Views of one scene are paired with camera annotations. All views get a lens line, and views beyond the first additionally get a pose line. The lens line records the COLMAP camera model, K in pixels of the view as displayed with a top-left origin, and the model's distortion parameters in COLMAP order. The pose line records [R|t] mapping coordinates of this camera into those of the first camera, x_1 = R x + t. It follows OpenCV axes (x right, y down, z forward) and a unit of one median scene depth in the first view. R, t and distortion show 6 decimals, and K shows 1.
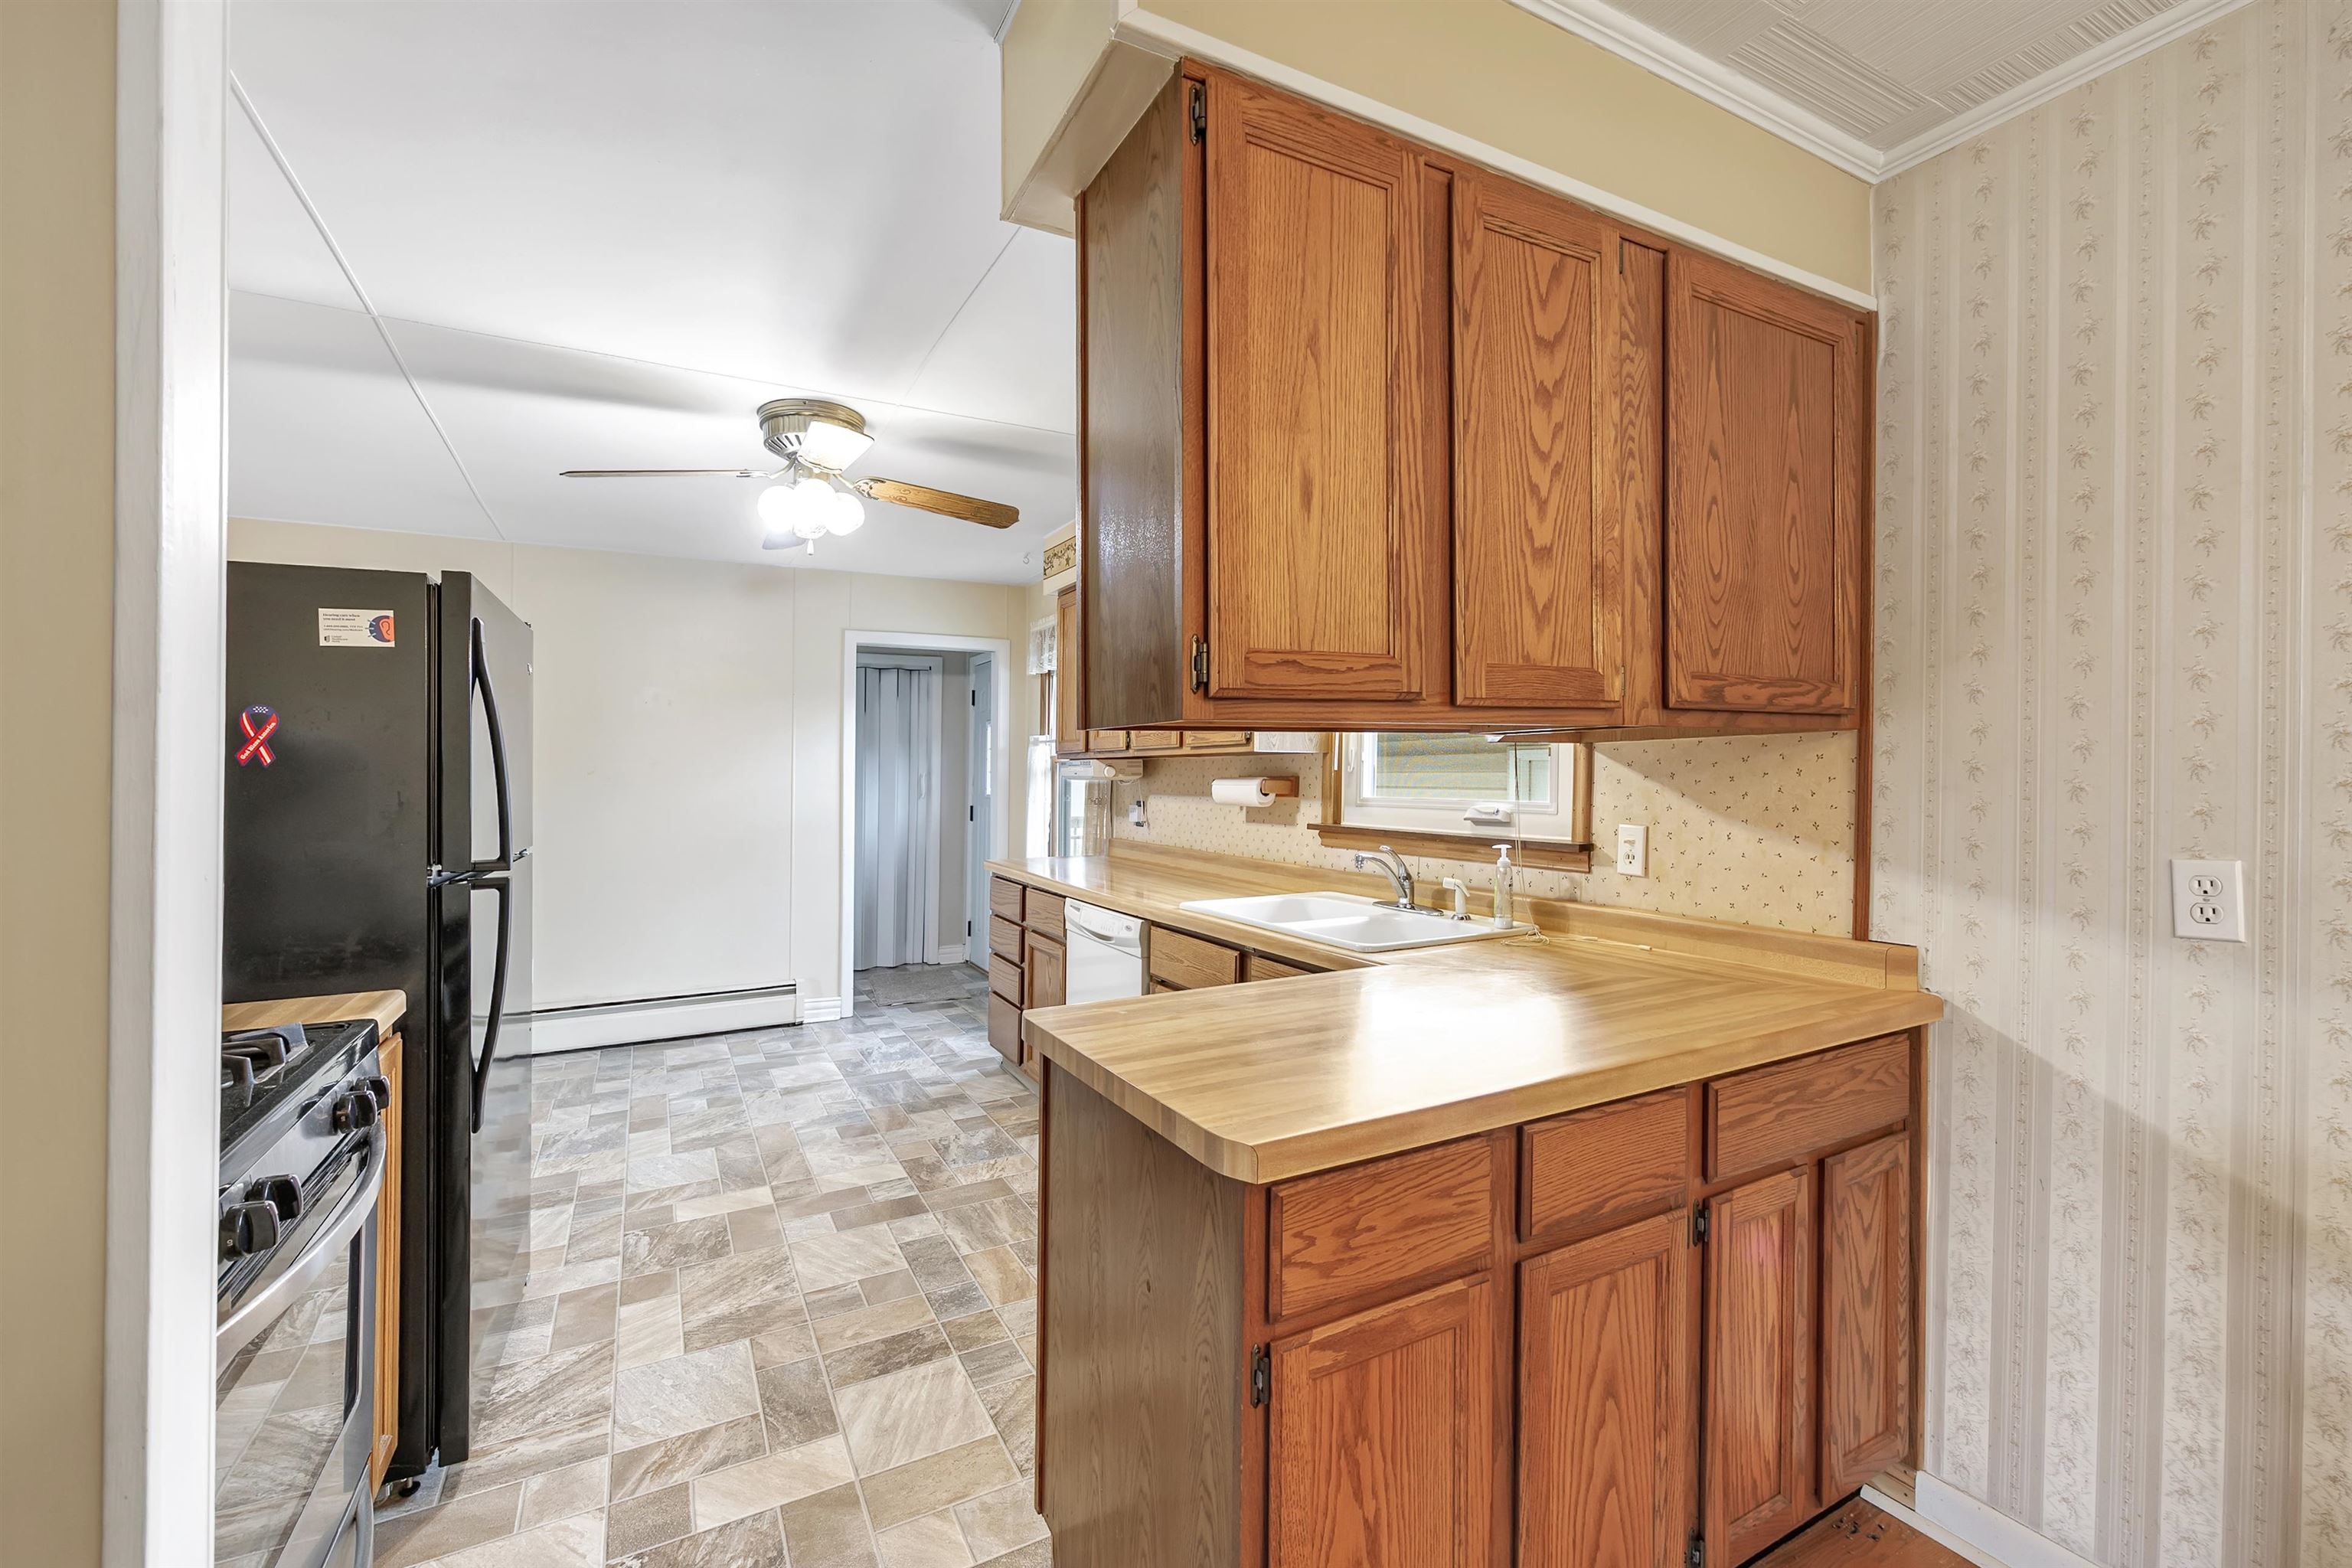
lens RADIAL K [[966.1, 0, 1122.3], [0, 966.1, 752.5], [0, 0, 1]] dist [0.001230, 0.000275]
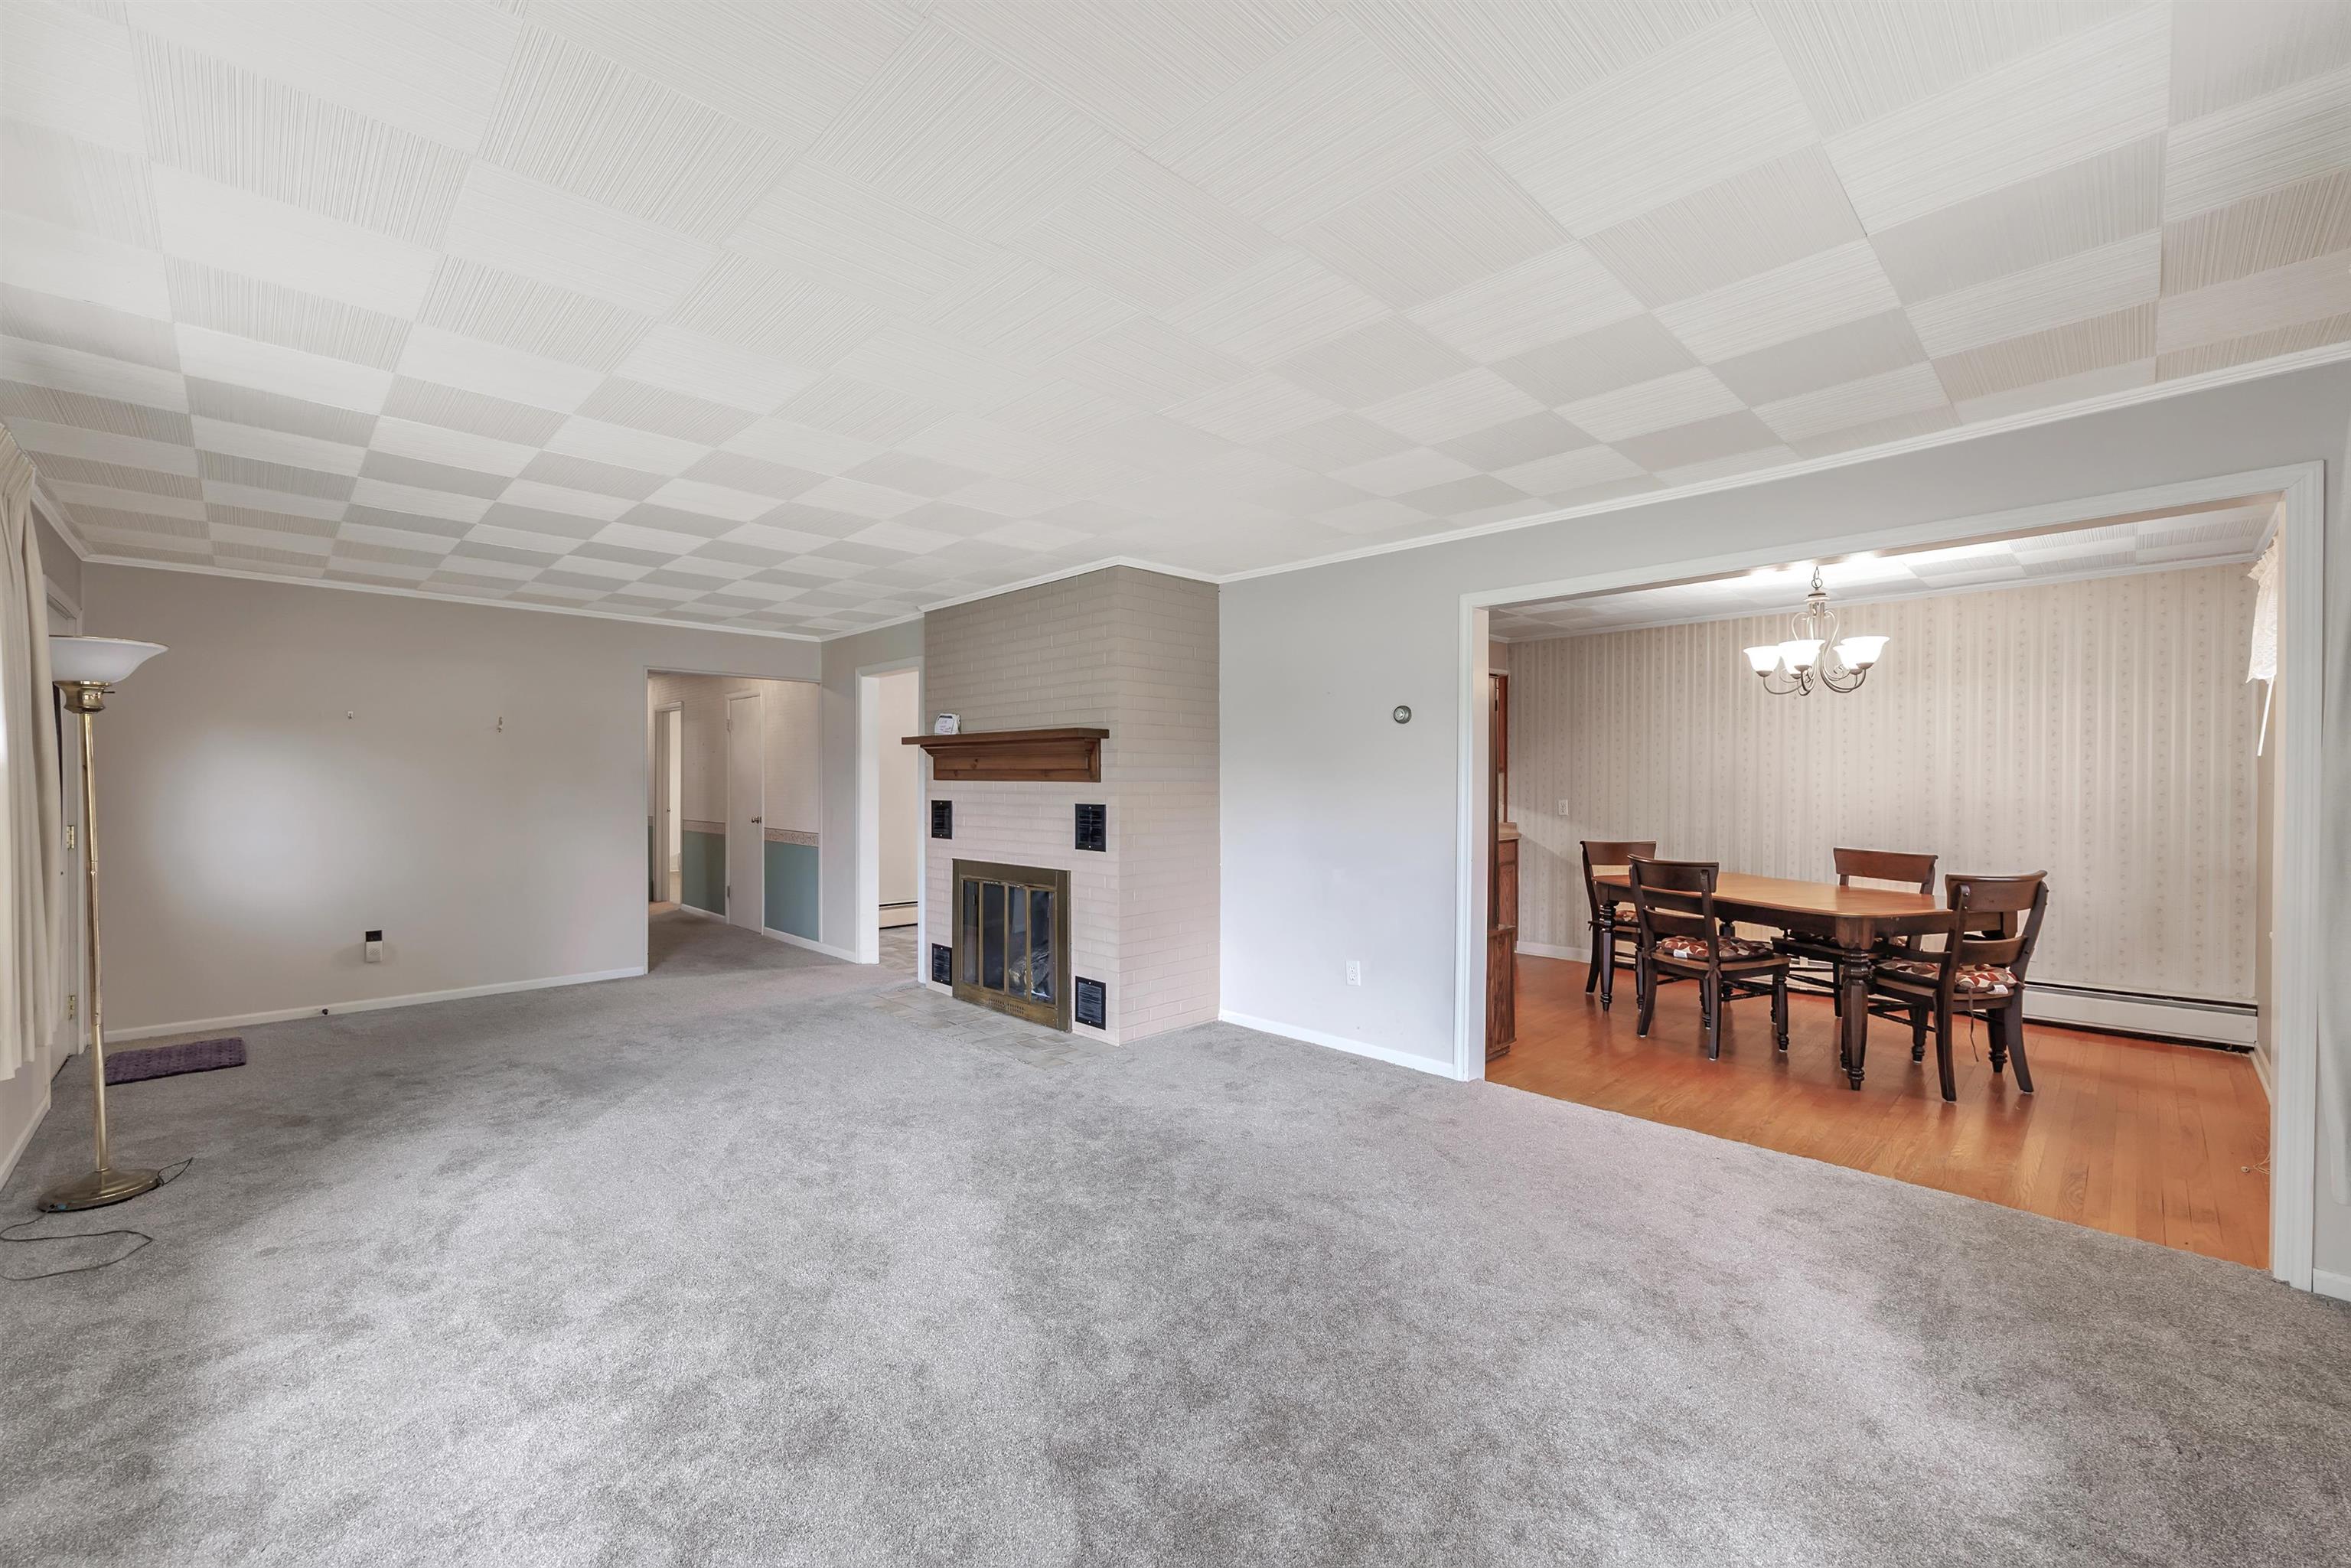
lens RADIAL K [[934.0, 0, 1167.9], [0, 934.0, 787.6], [0, 0, 1]] dist [-0.009748, 0.000456]
pose [[0.950156, -0.004451, 0.311742, -1.520712], [-0.006396, 0.999409, 0.033762, -0.067024], [-0.311708, -0.034073, 0.949567, -1.917952]]
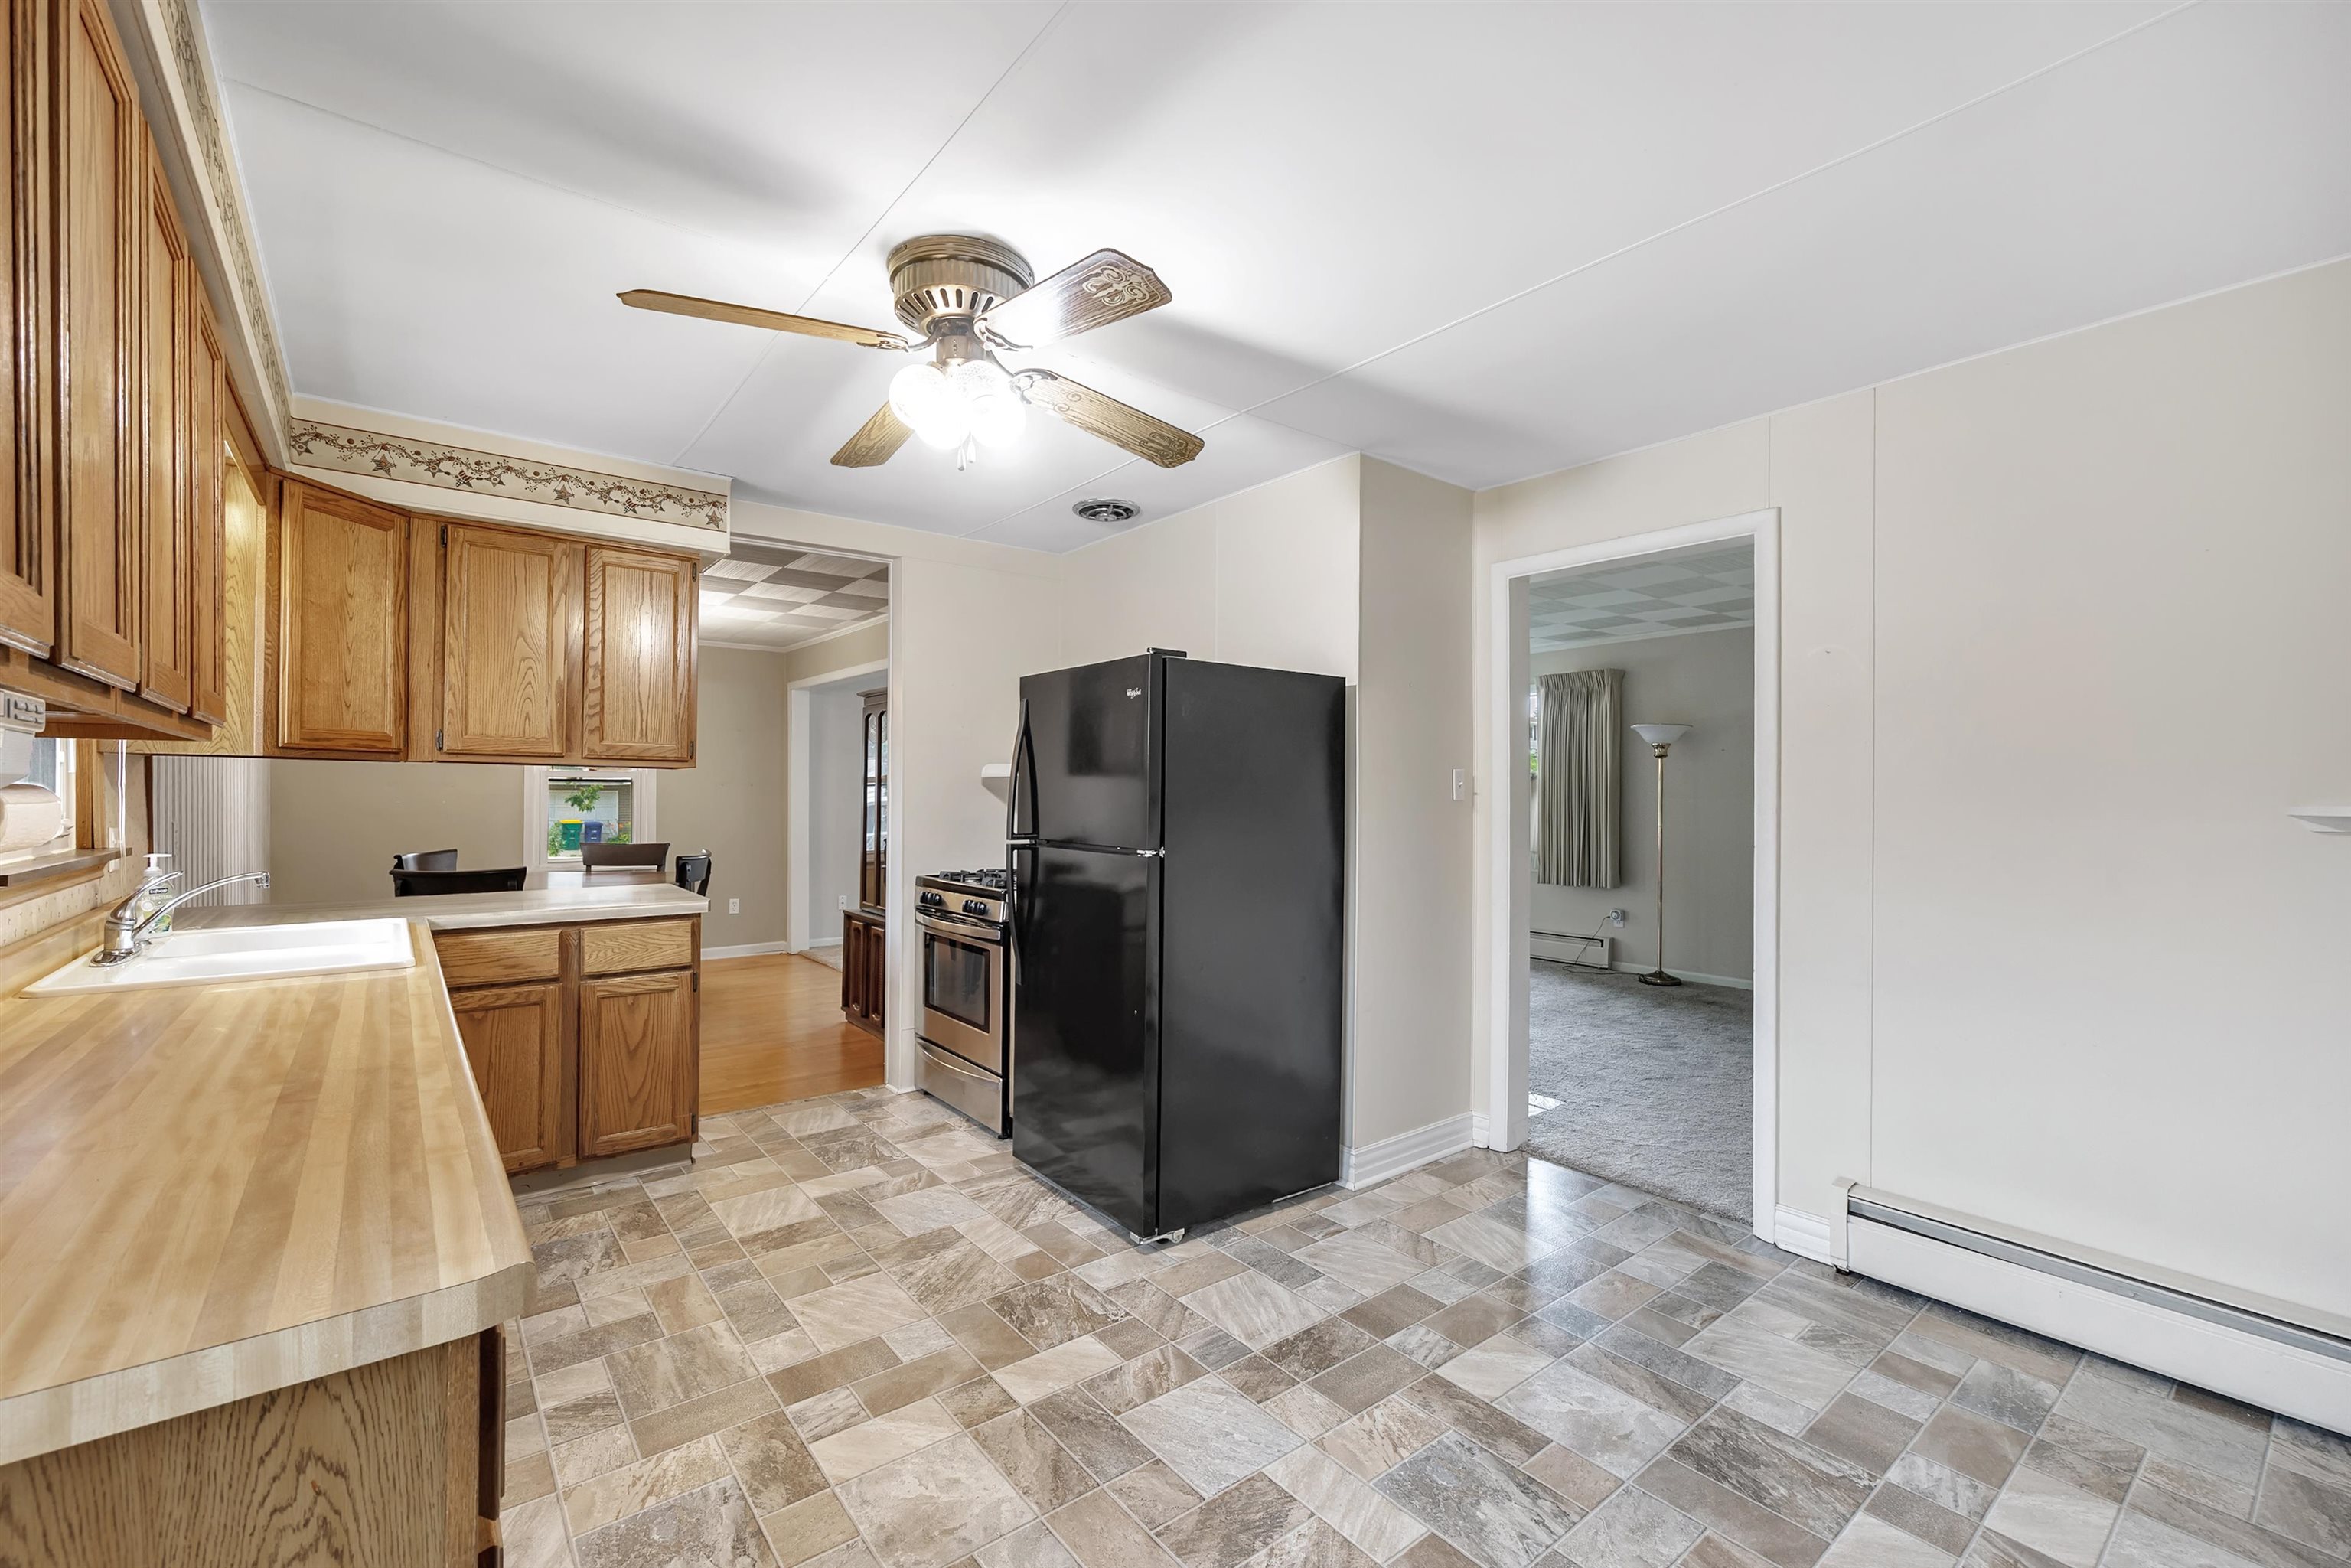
lens RADIAL K [[965.7, 0, 1126.0], [0, 965.7, 792.6], [0, 0, 1]] dist [0.001230, 0.000275]
pose [[-0.981003, -0.007273, -0.193854, -0.402752], [-0.002672, 0.999709, -0.023986, 0.055012], [0.193972, -0.023013, -0.980737, 2.226788]]
